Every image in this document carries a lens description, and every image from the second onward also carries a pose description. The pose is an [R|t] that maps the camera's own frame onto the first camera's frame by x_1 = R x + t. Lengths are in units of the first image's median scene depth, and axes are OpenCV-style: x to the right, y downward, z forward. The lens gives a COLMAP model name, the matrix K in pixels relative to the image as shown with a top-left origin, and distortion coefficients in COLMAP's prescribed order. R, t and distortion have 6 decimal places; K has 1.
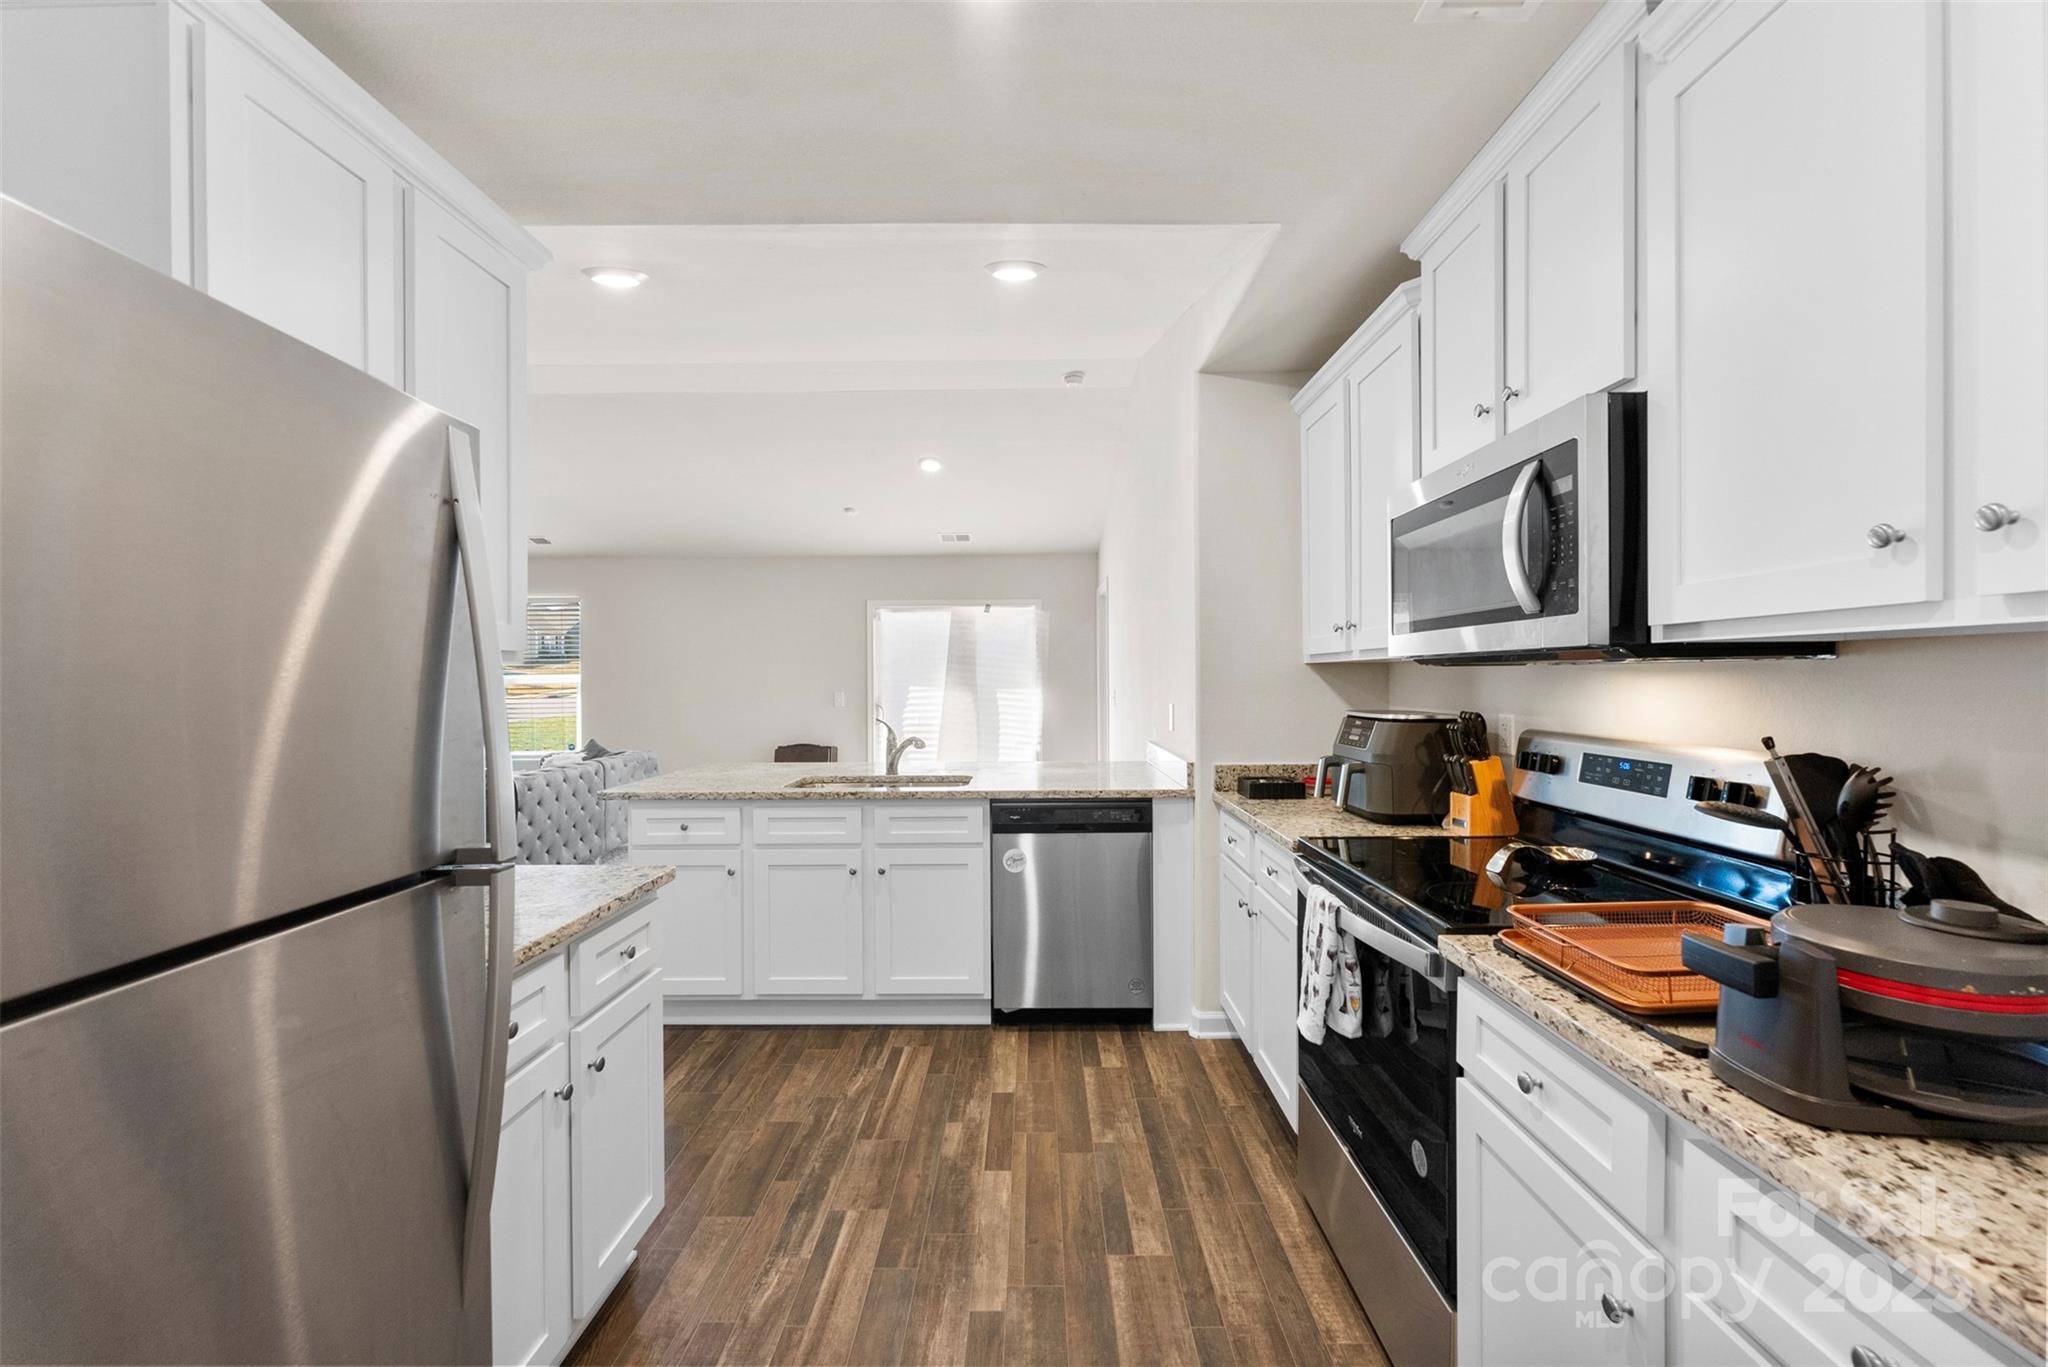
lens RADIAL K [[833.1, 0, 1023.6], [0, 833.1, 680.6], [0, 0, 1]] dist [0.001122, 0.000239]
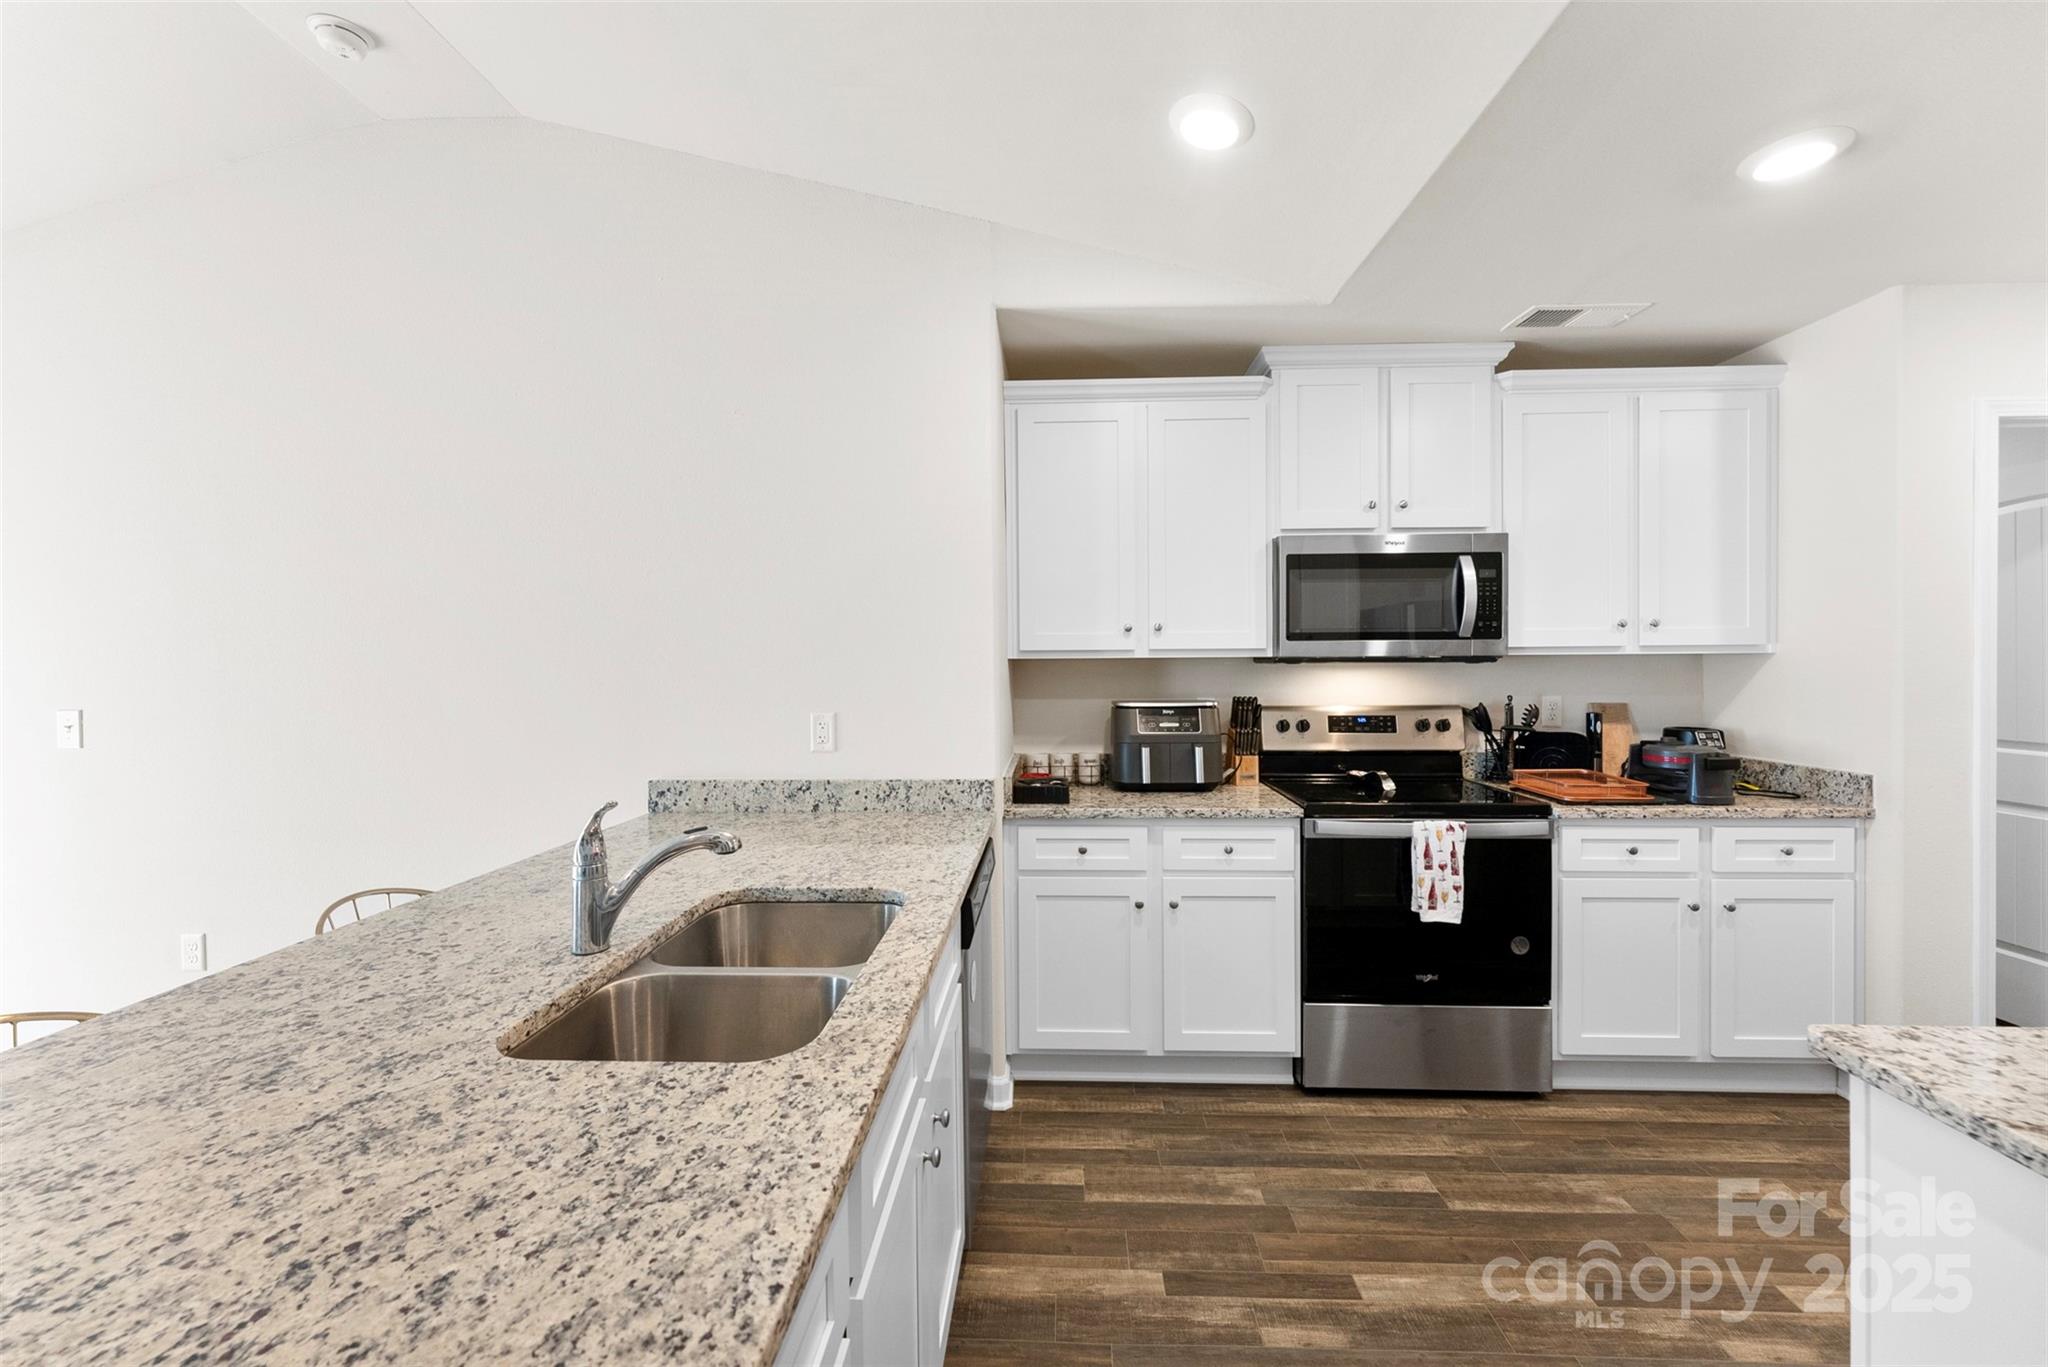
lens RADIAL K [[833.1, 0, 1031.7], [0, 833.1, 662.6], [0, 0, 1]] dist [0.001122, 0.000239]
pose [[0.016074, 0.004041, 0.999863, -0.940897], [0.008486, 0.999955, -0.004178, -0.017319], [-0.999835, 0.008552, 0.016039, 1.443698]]
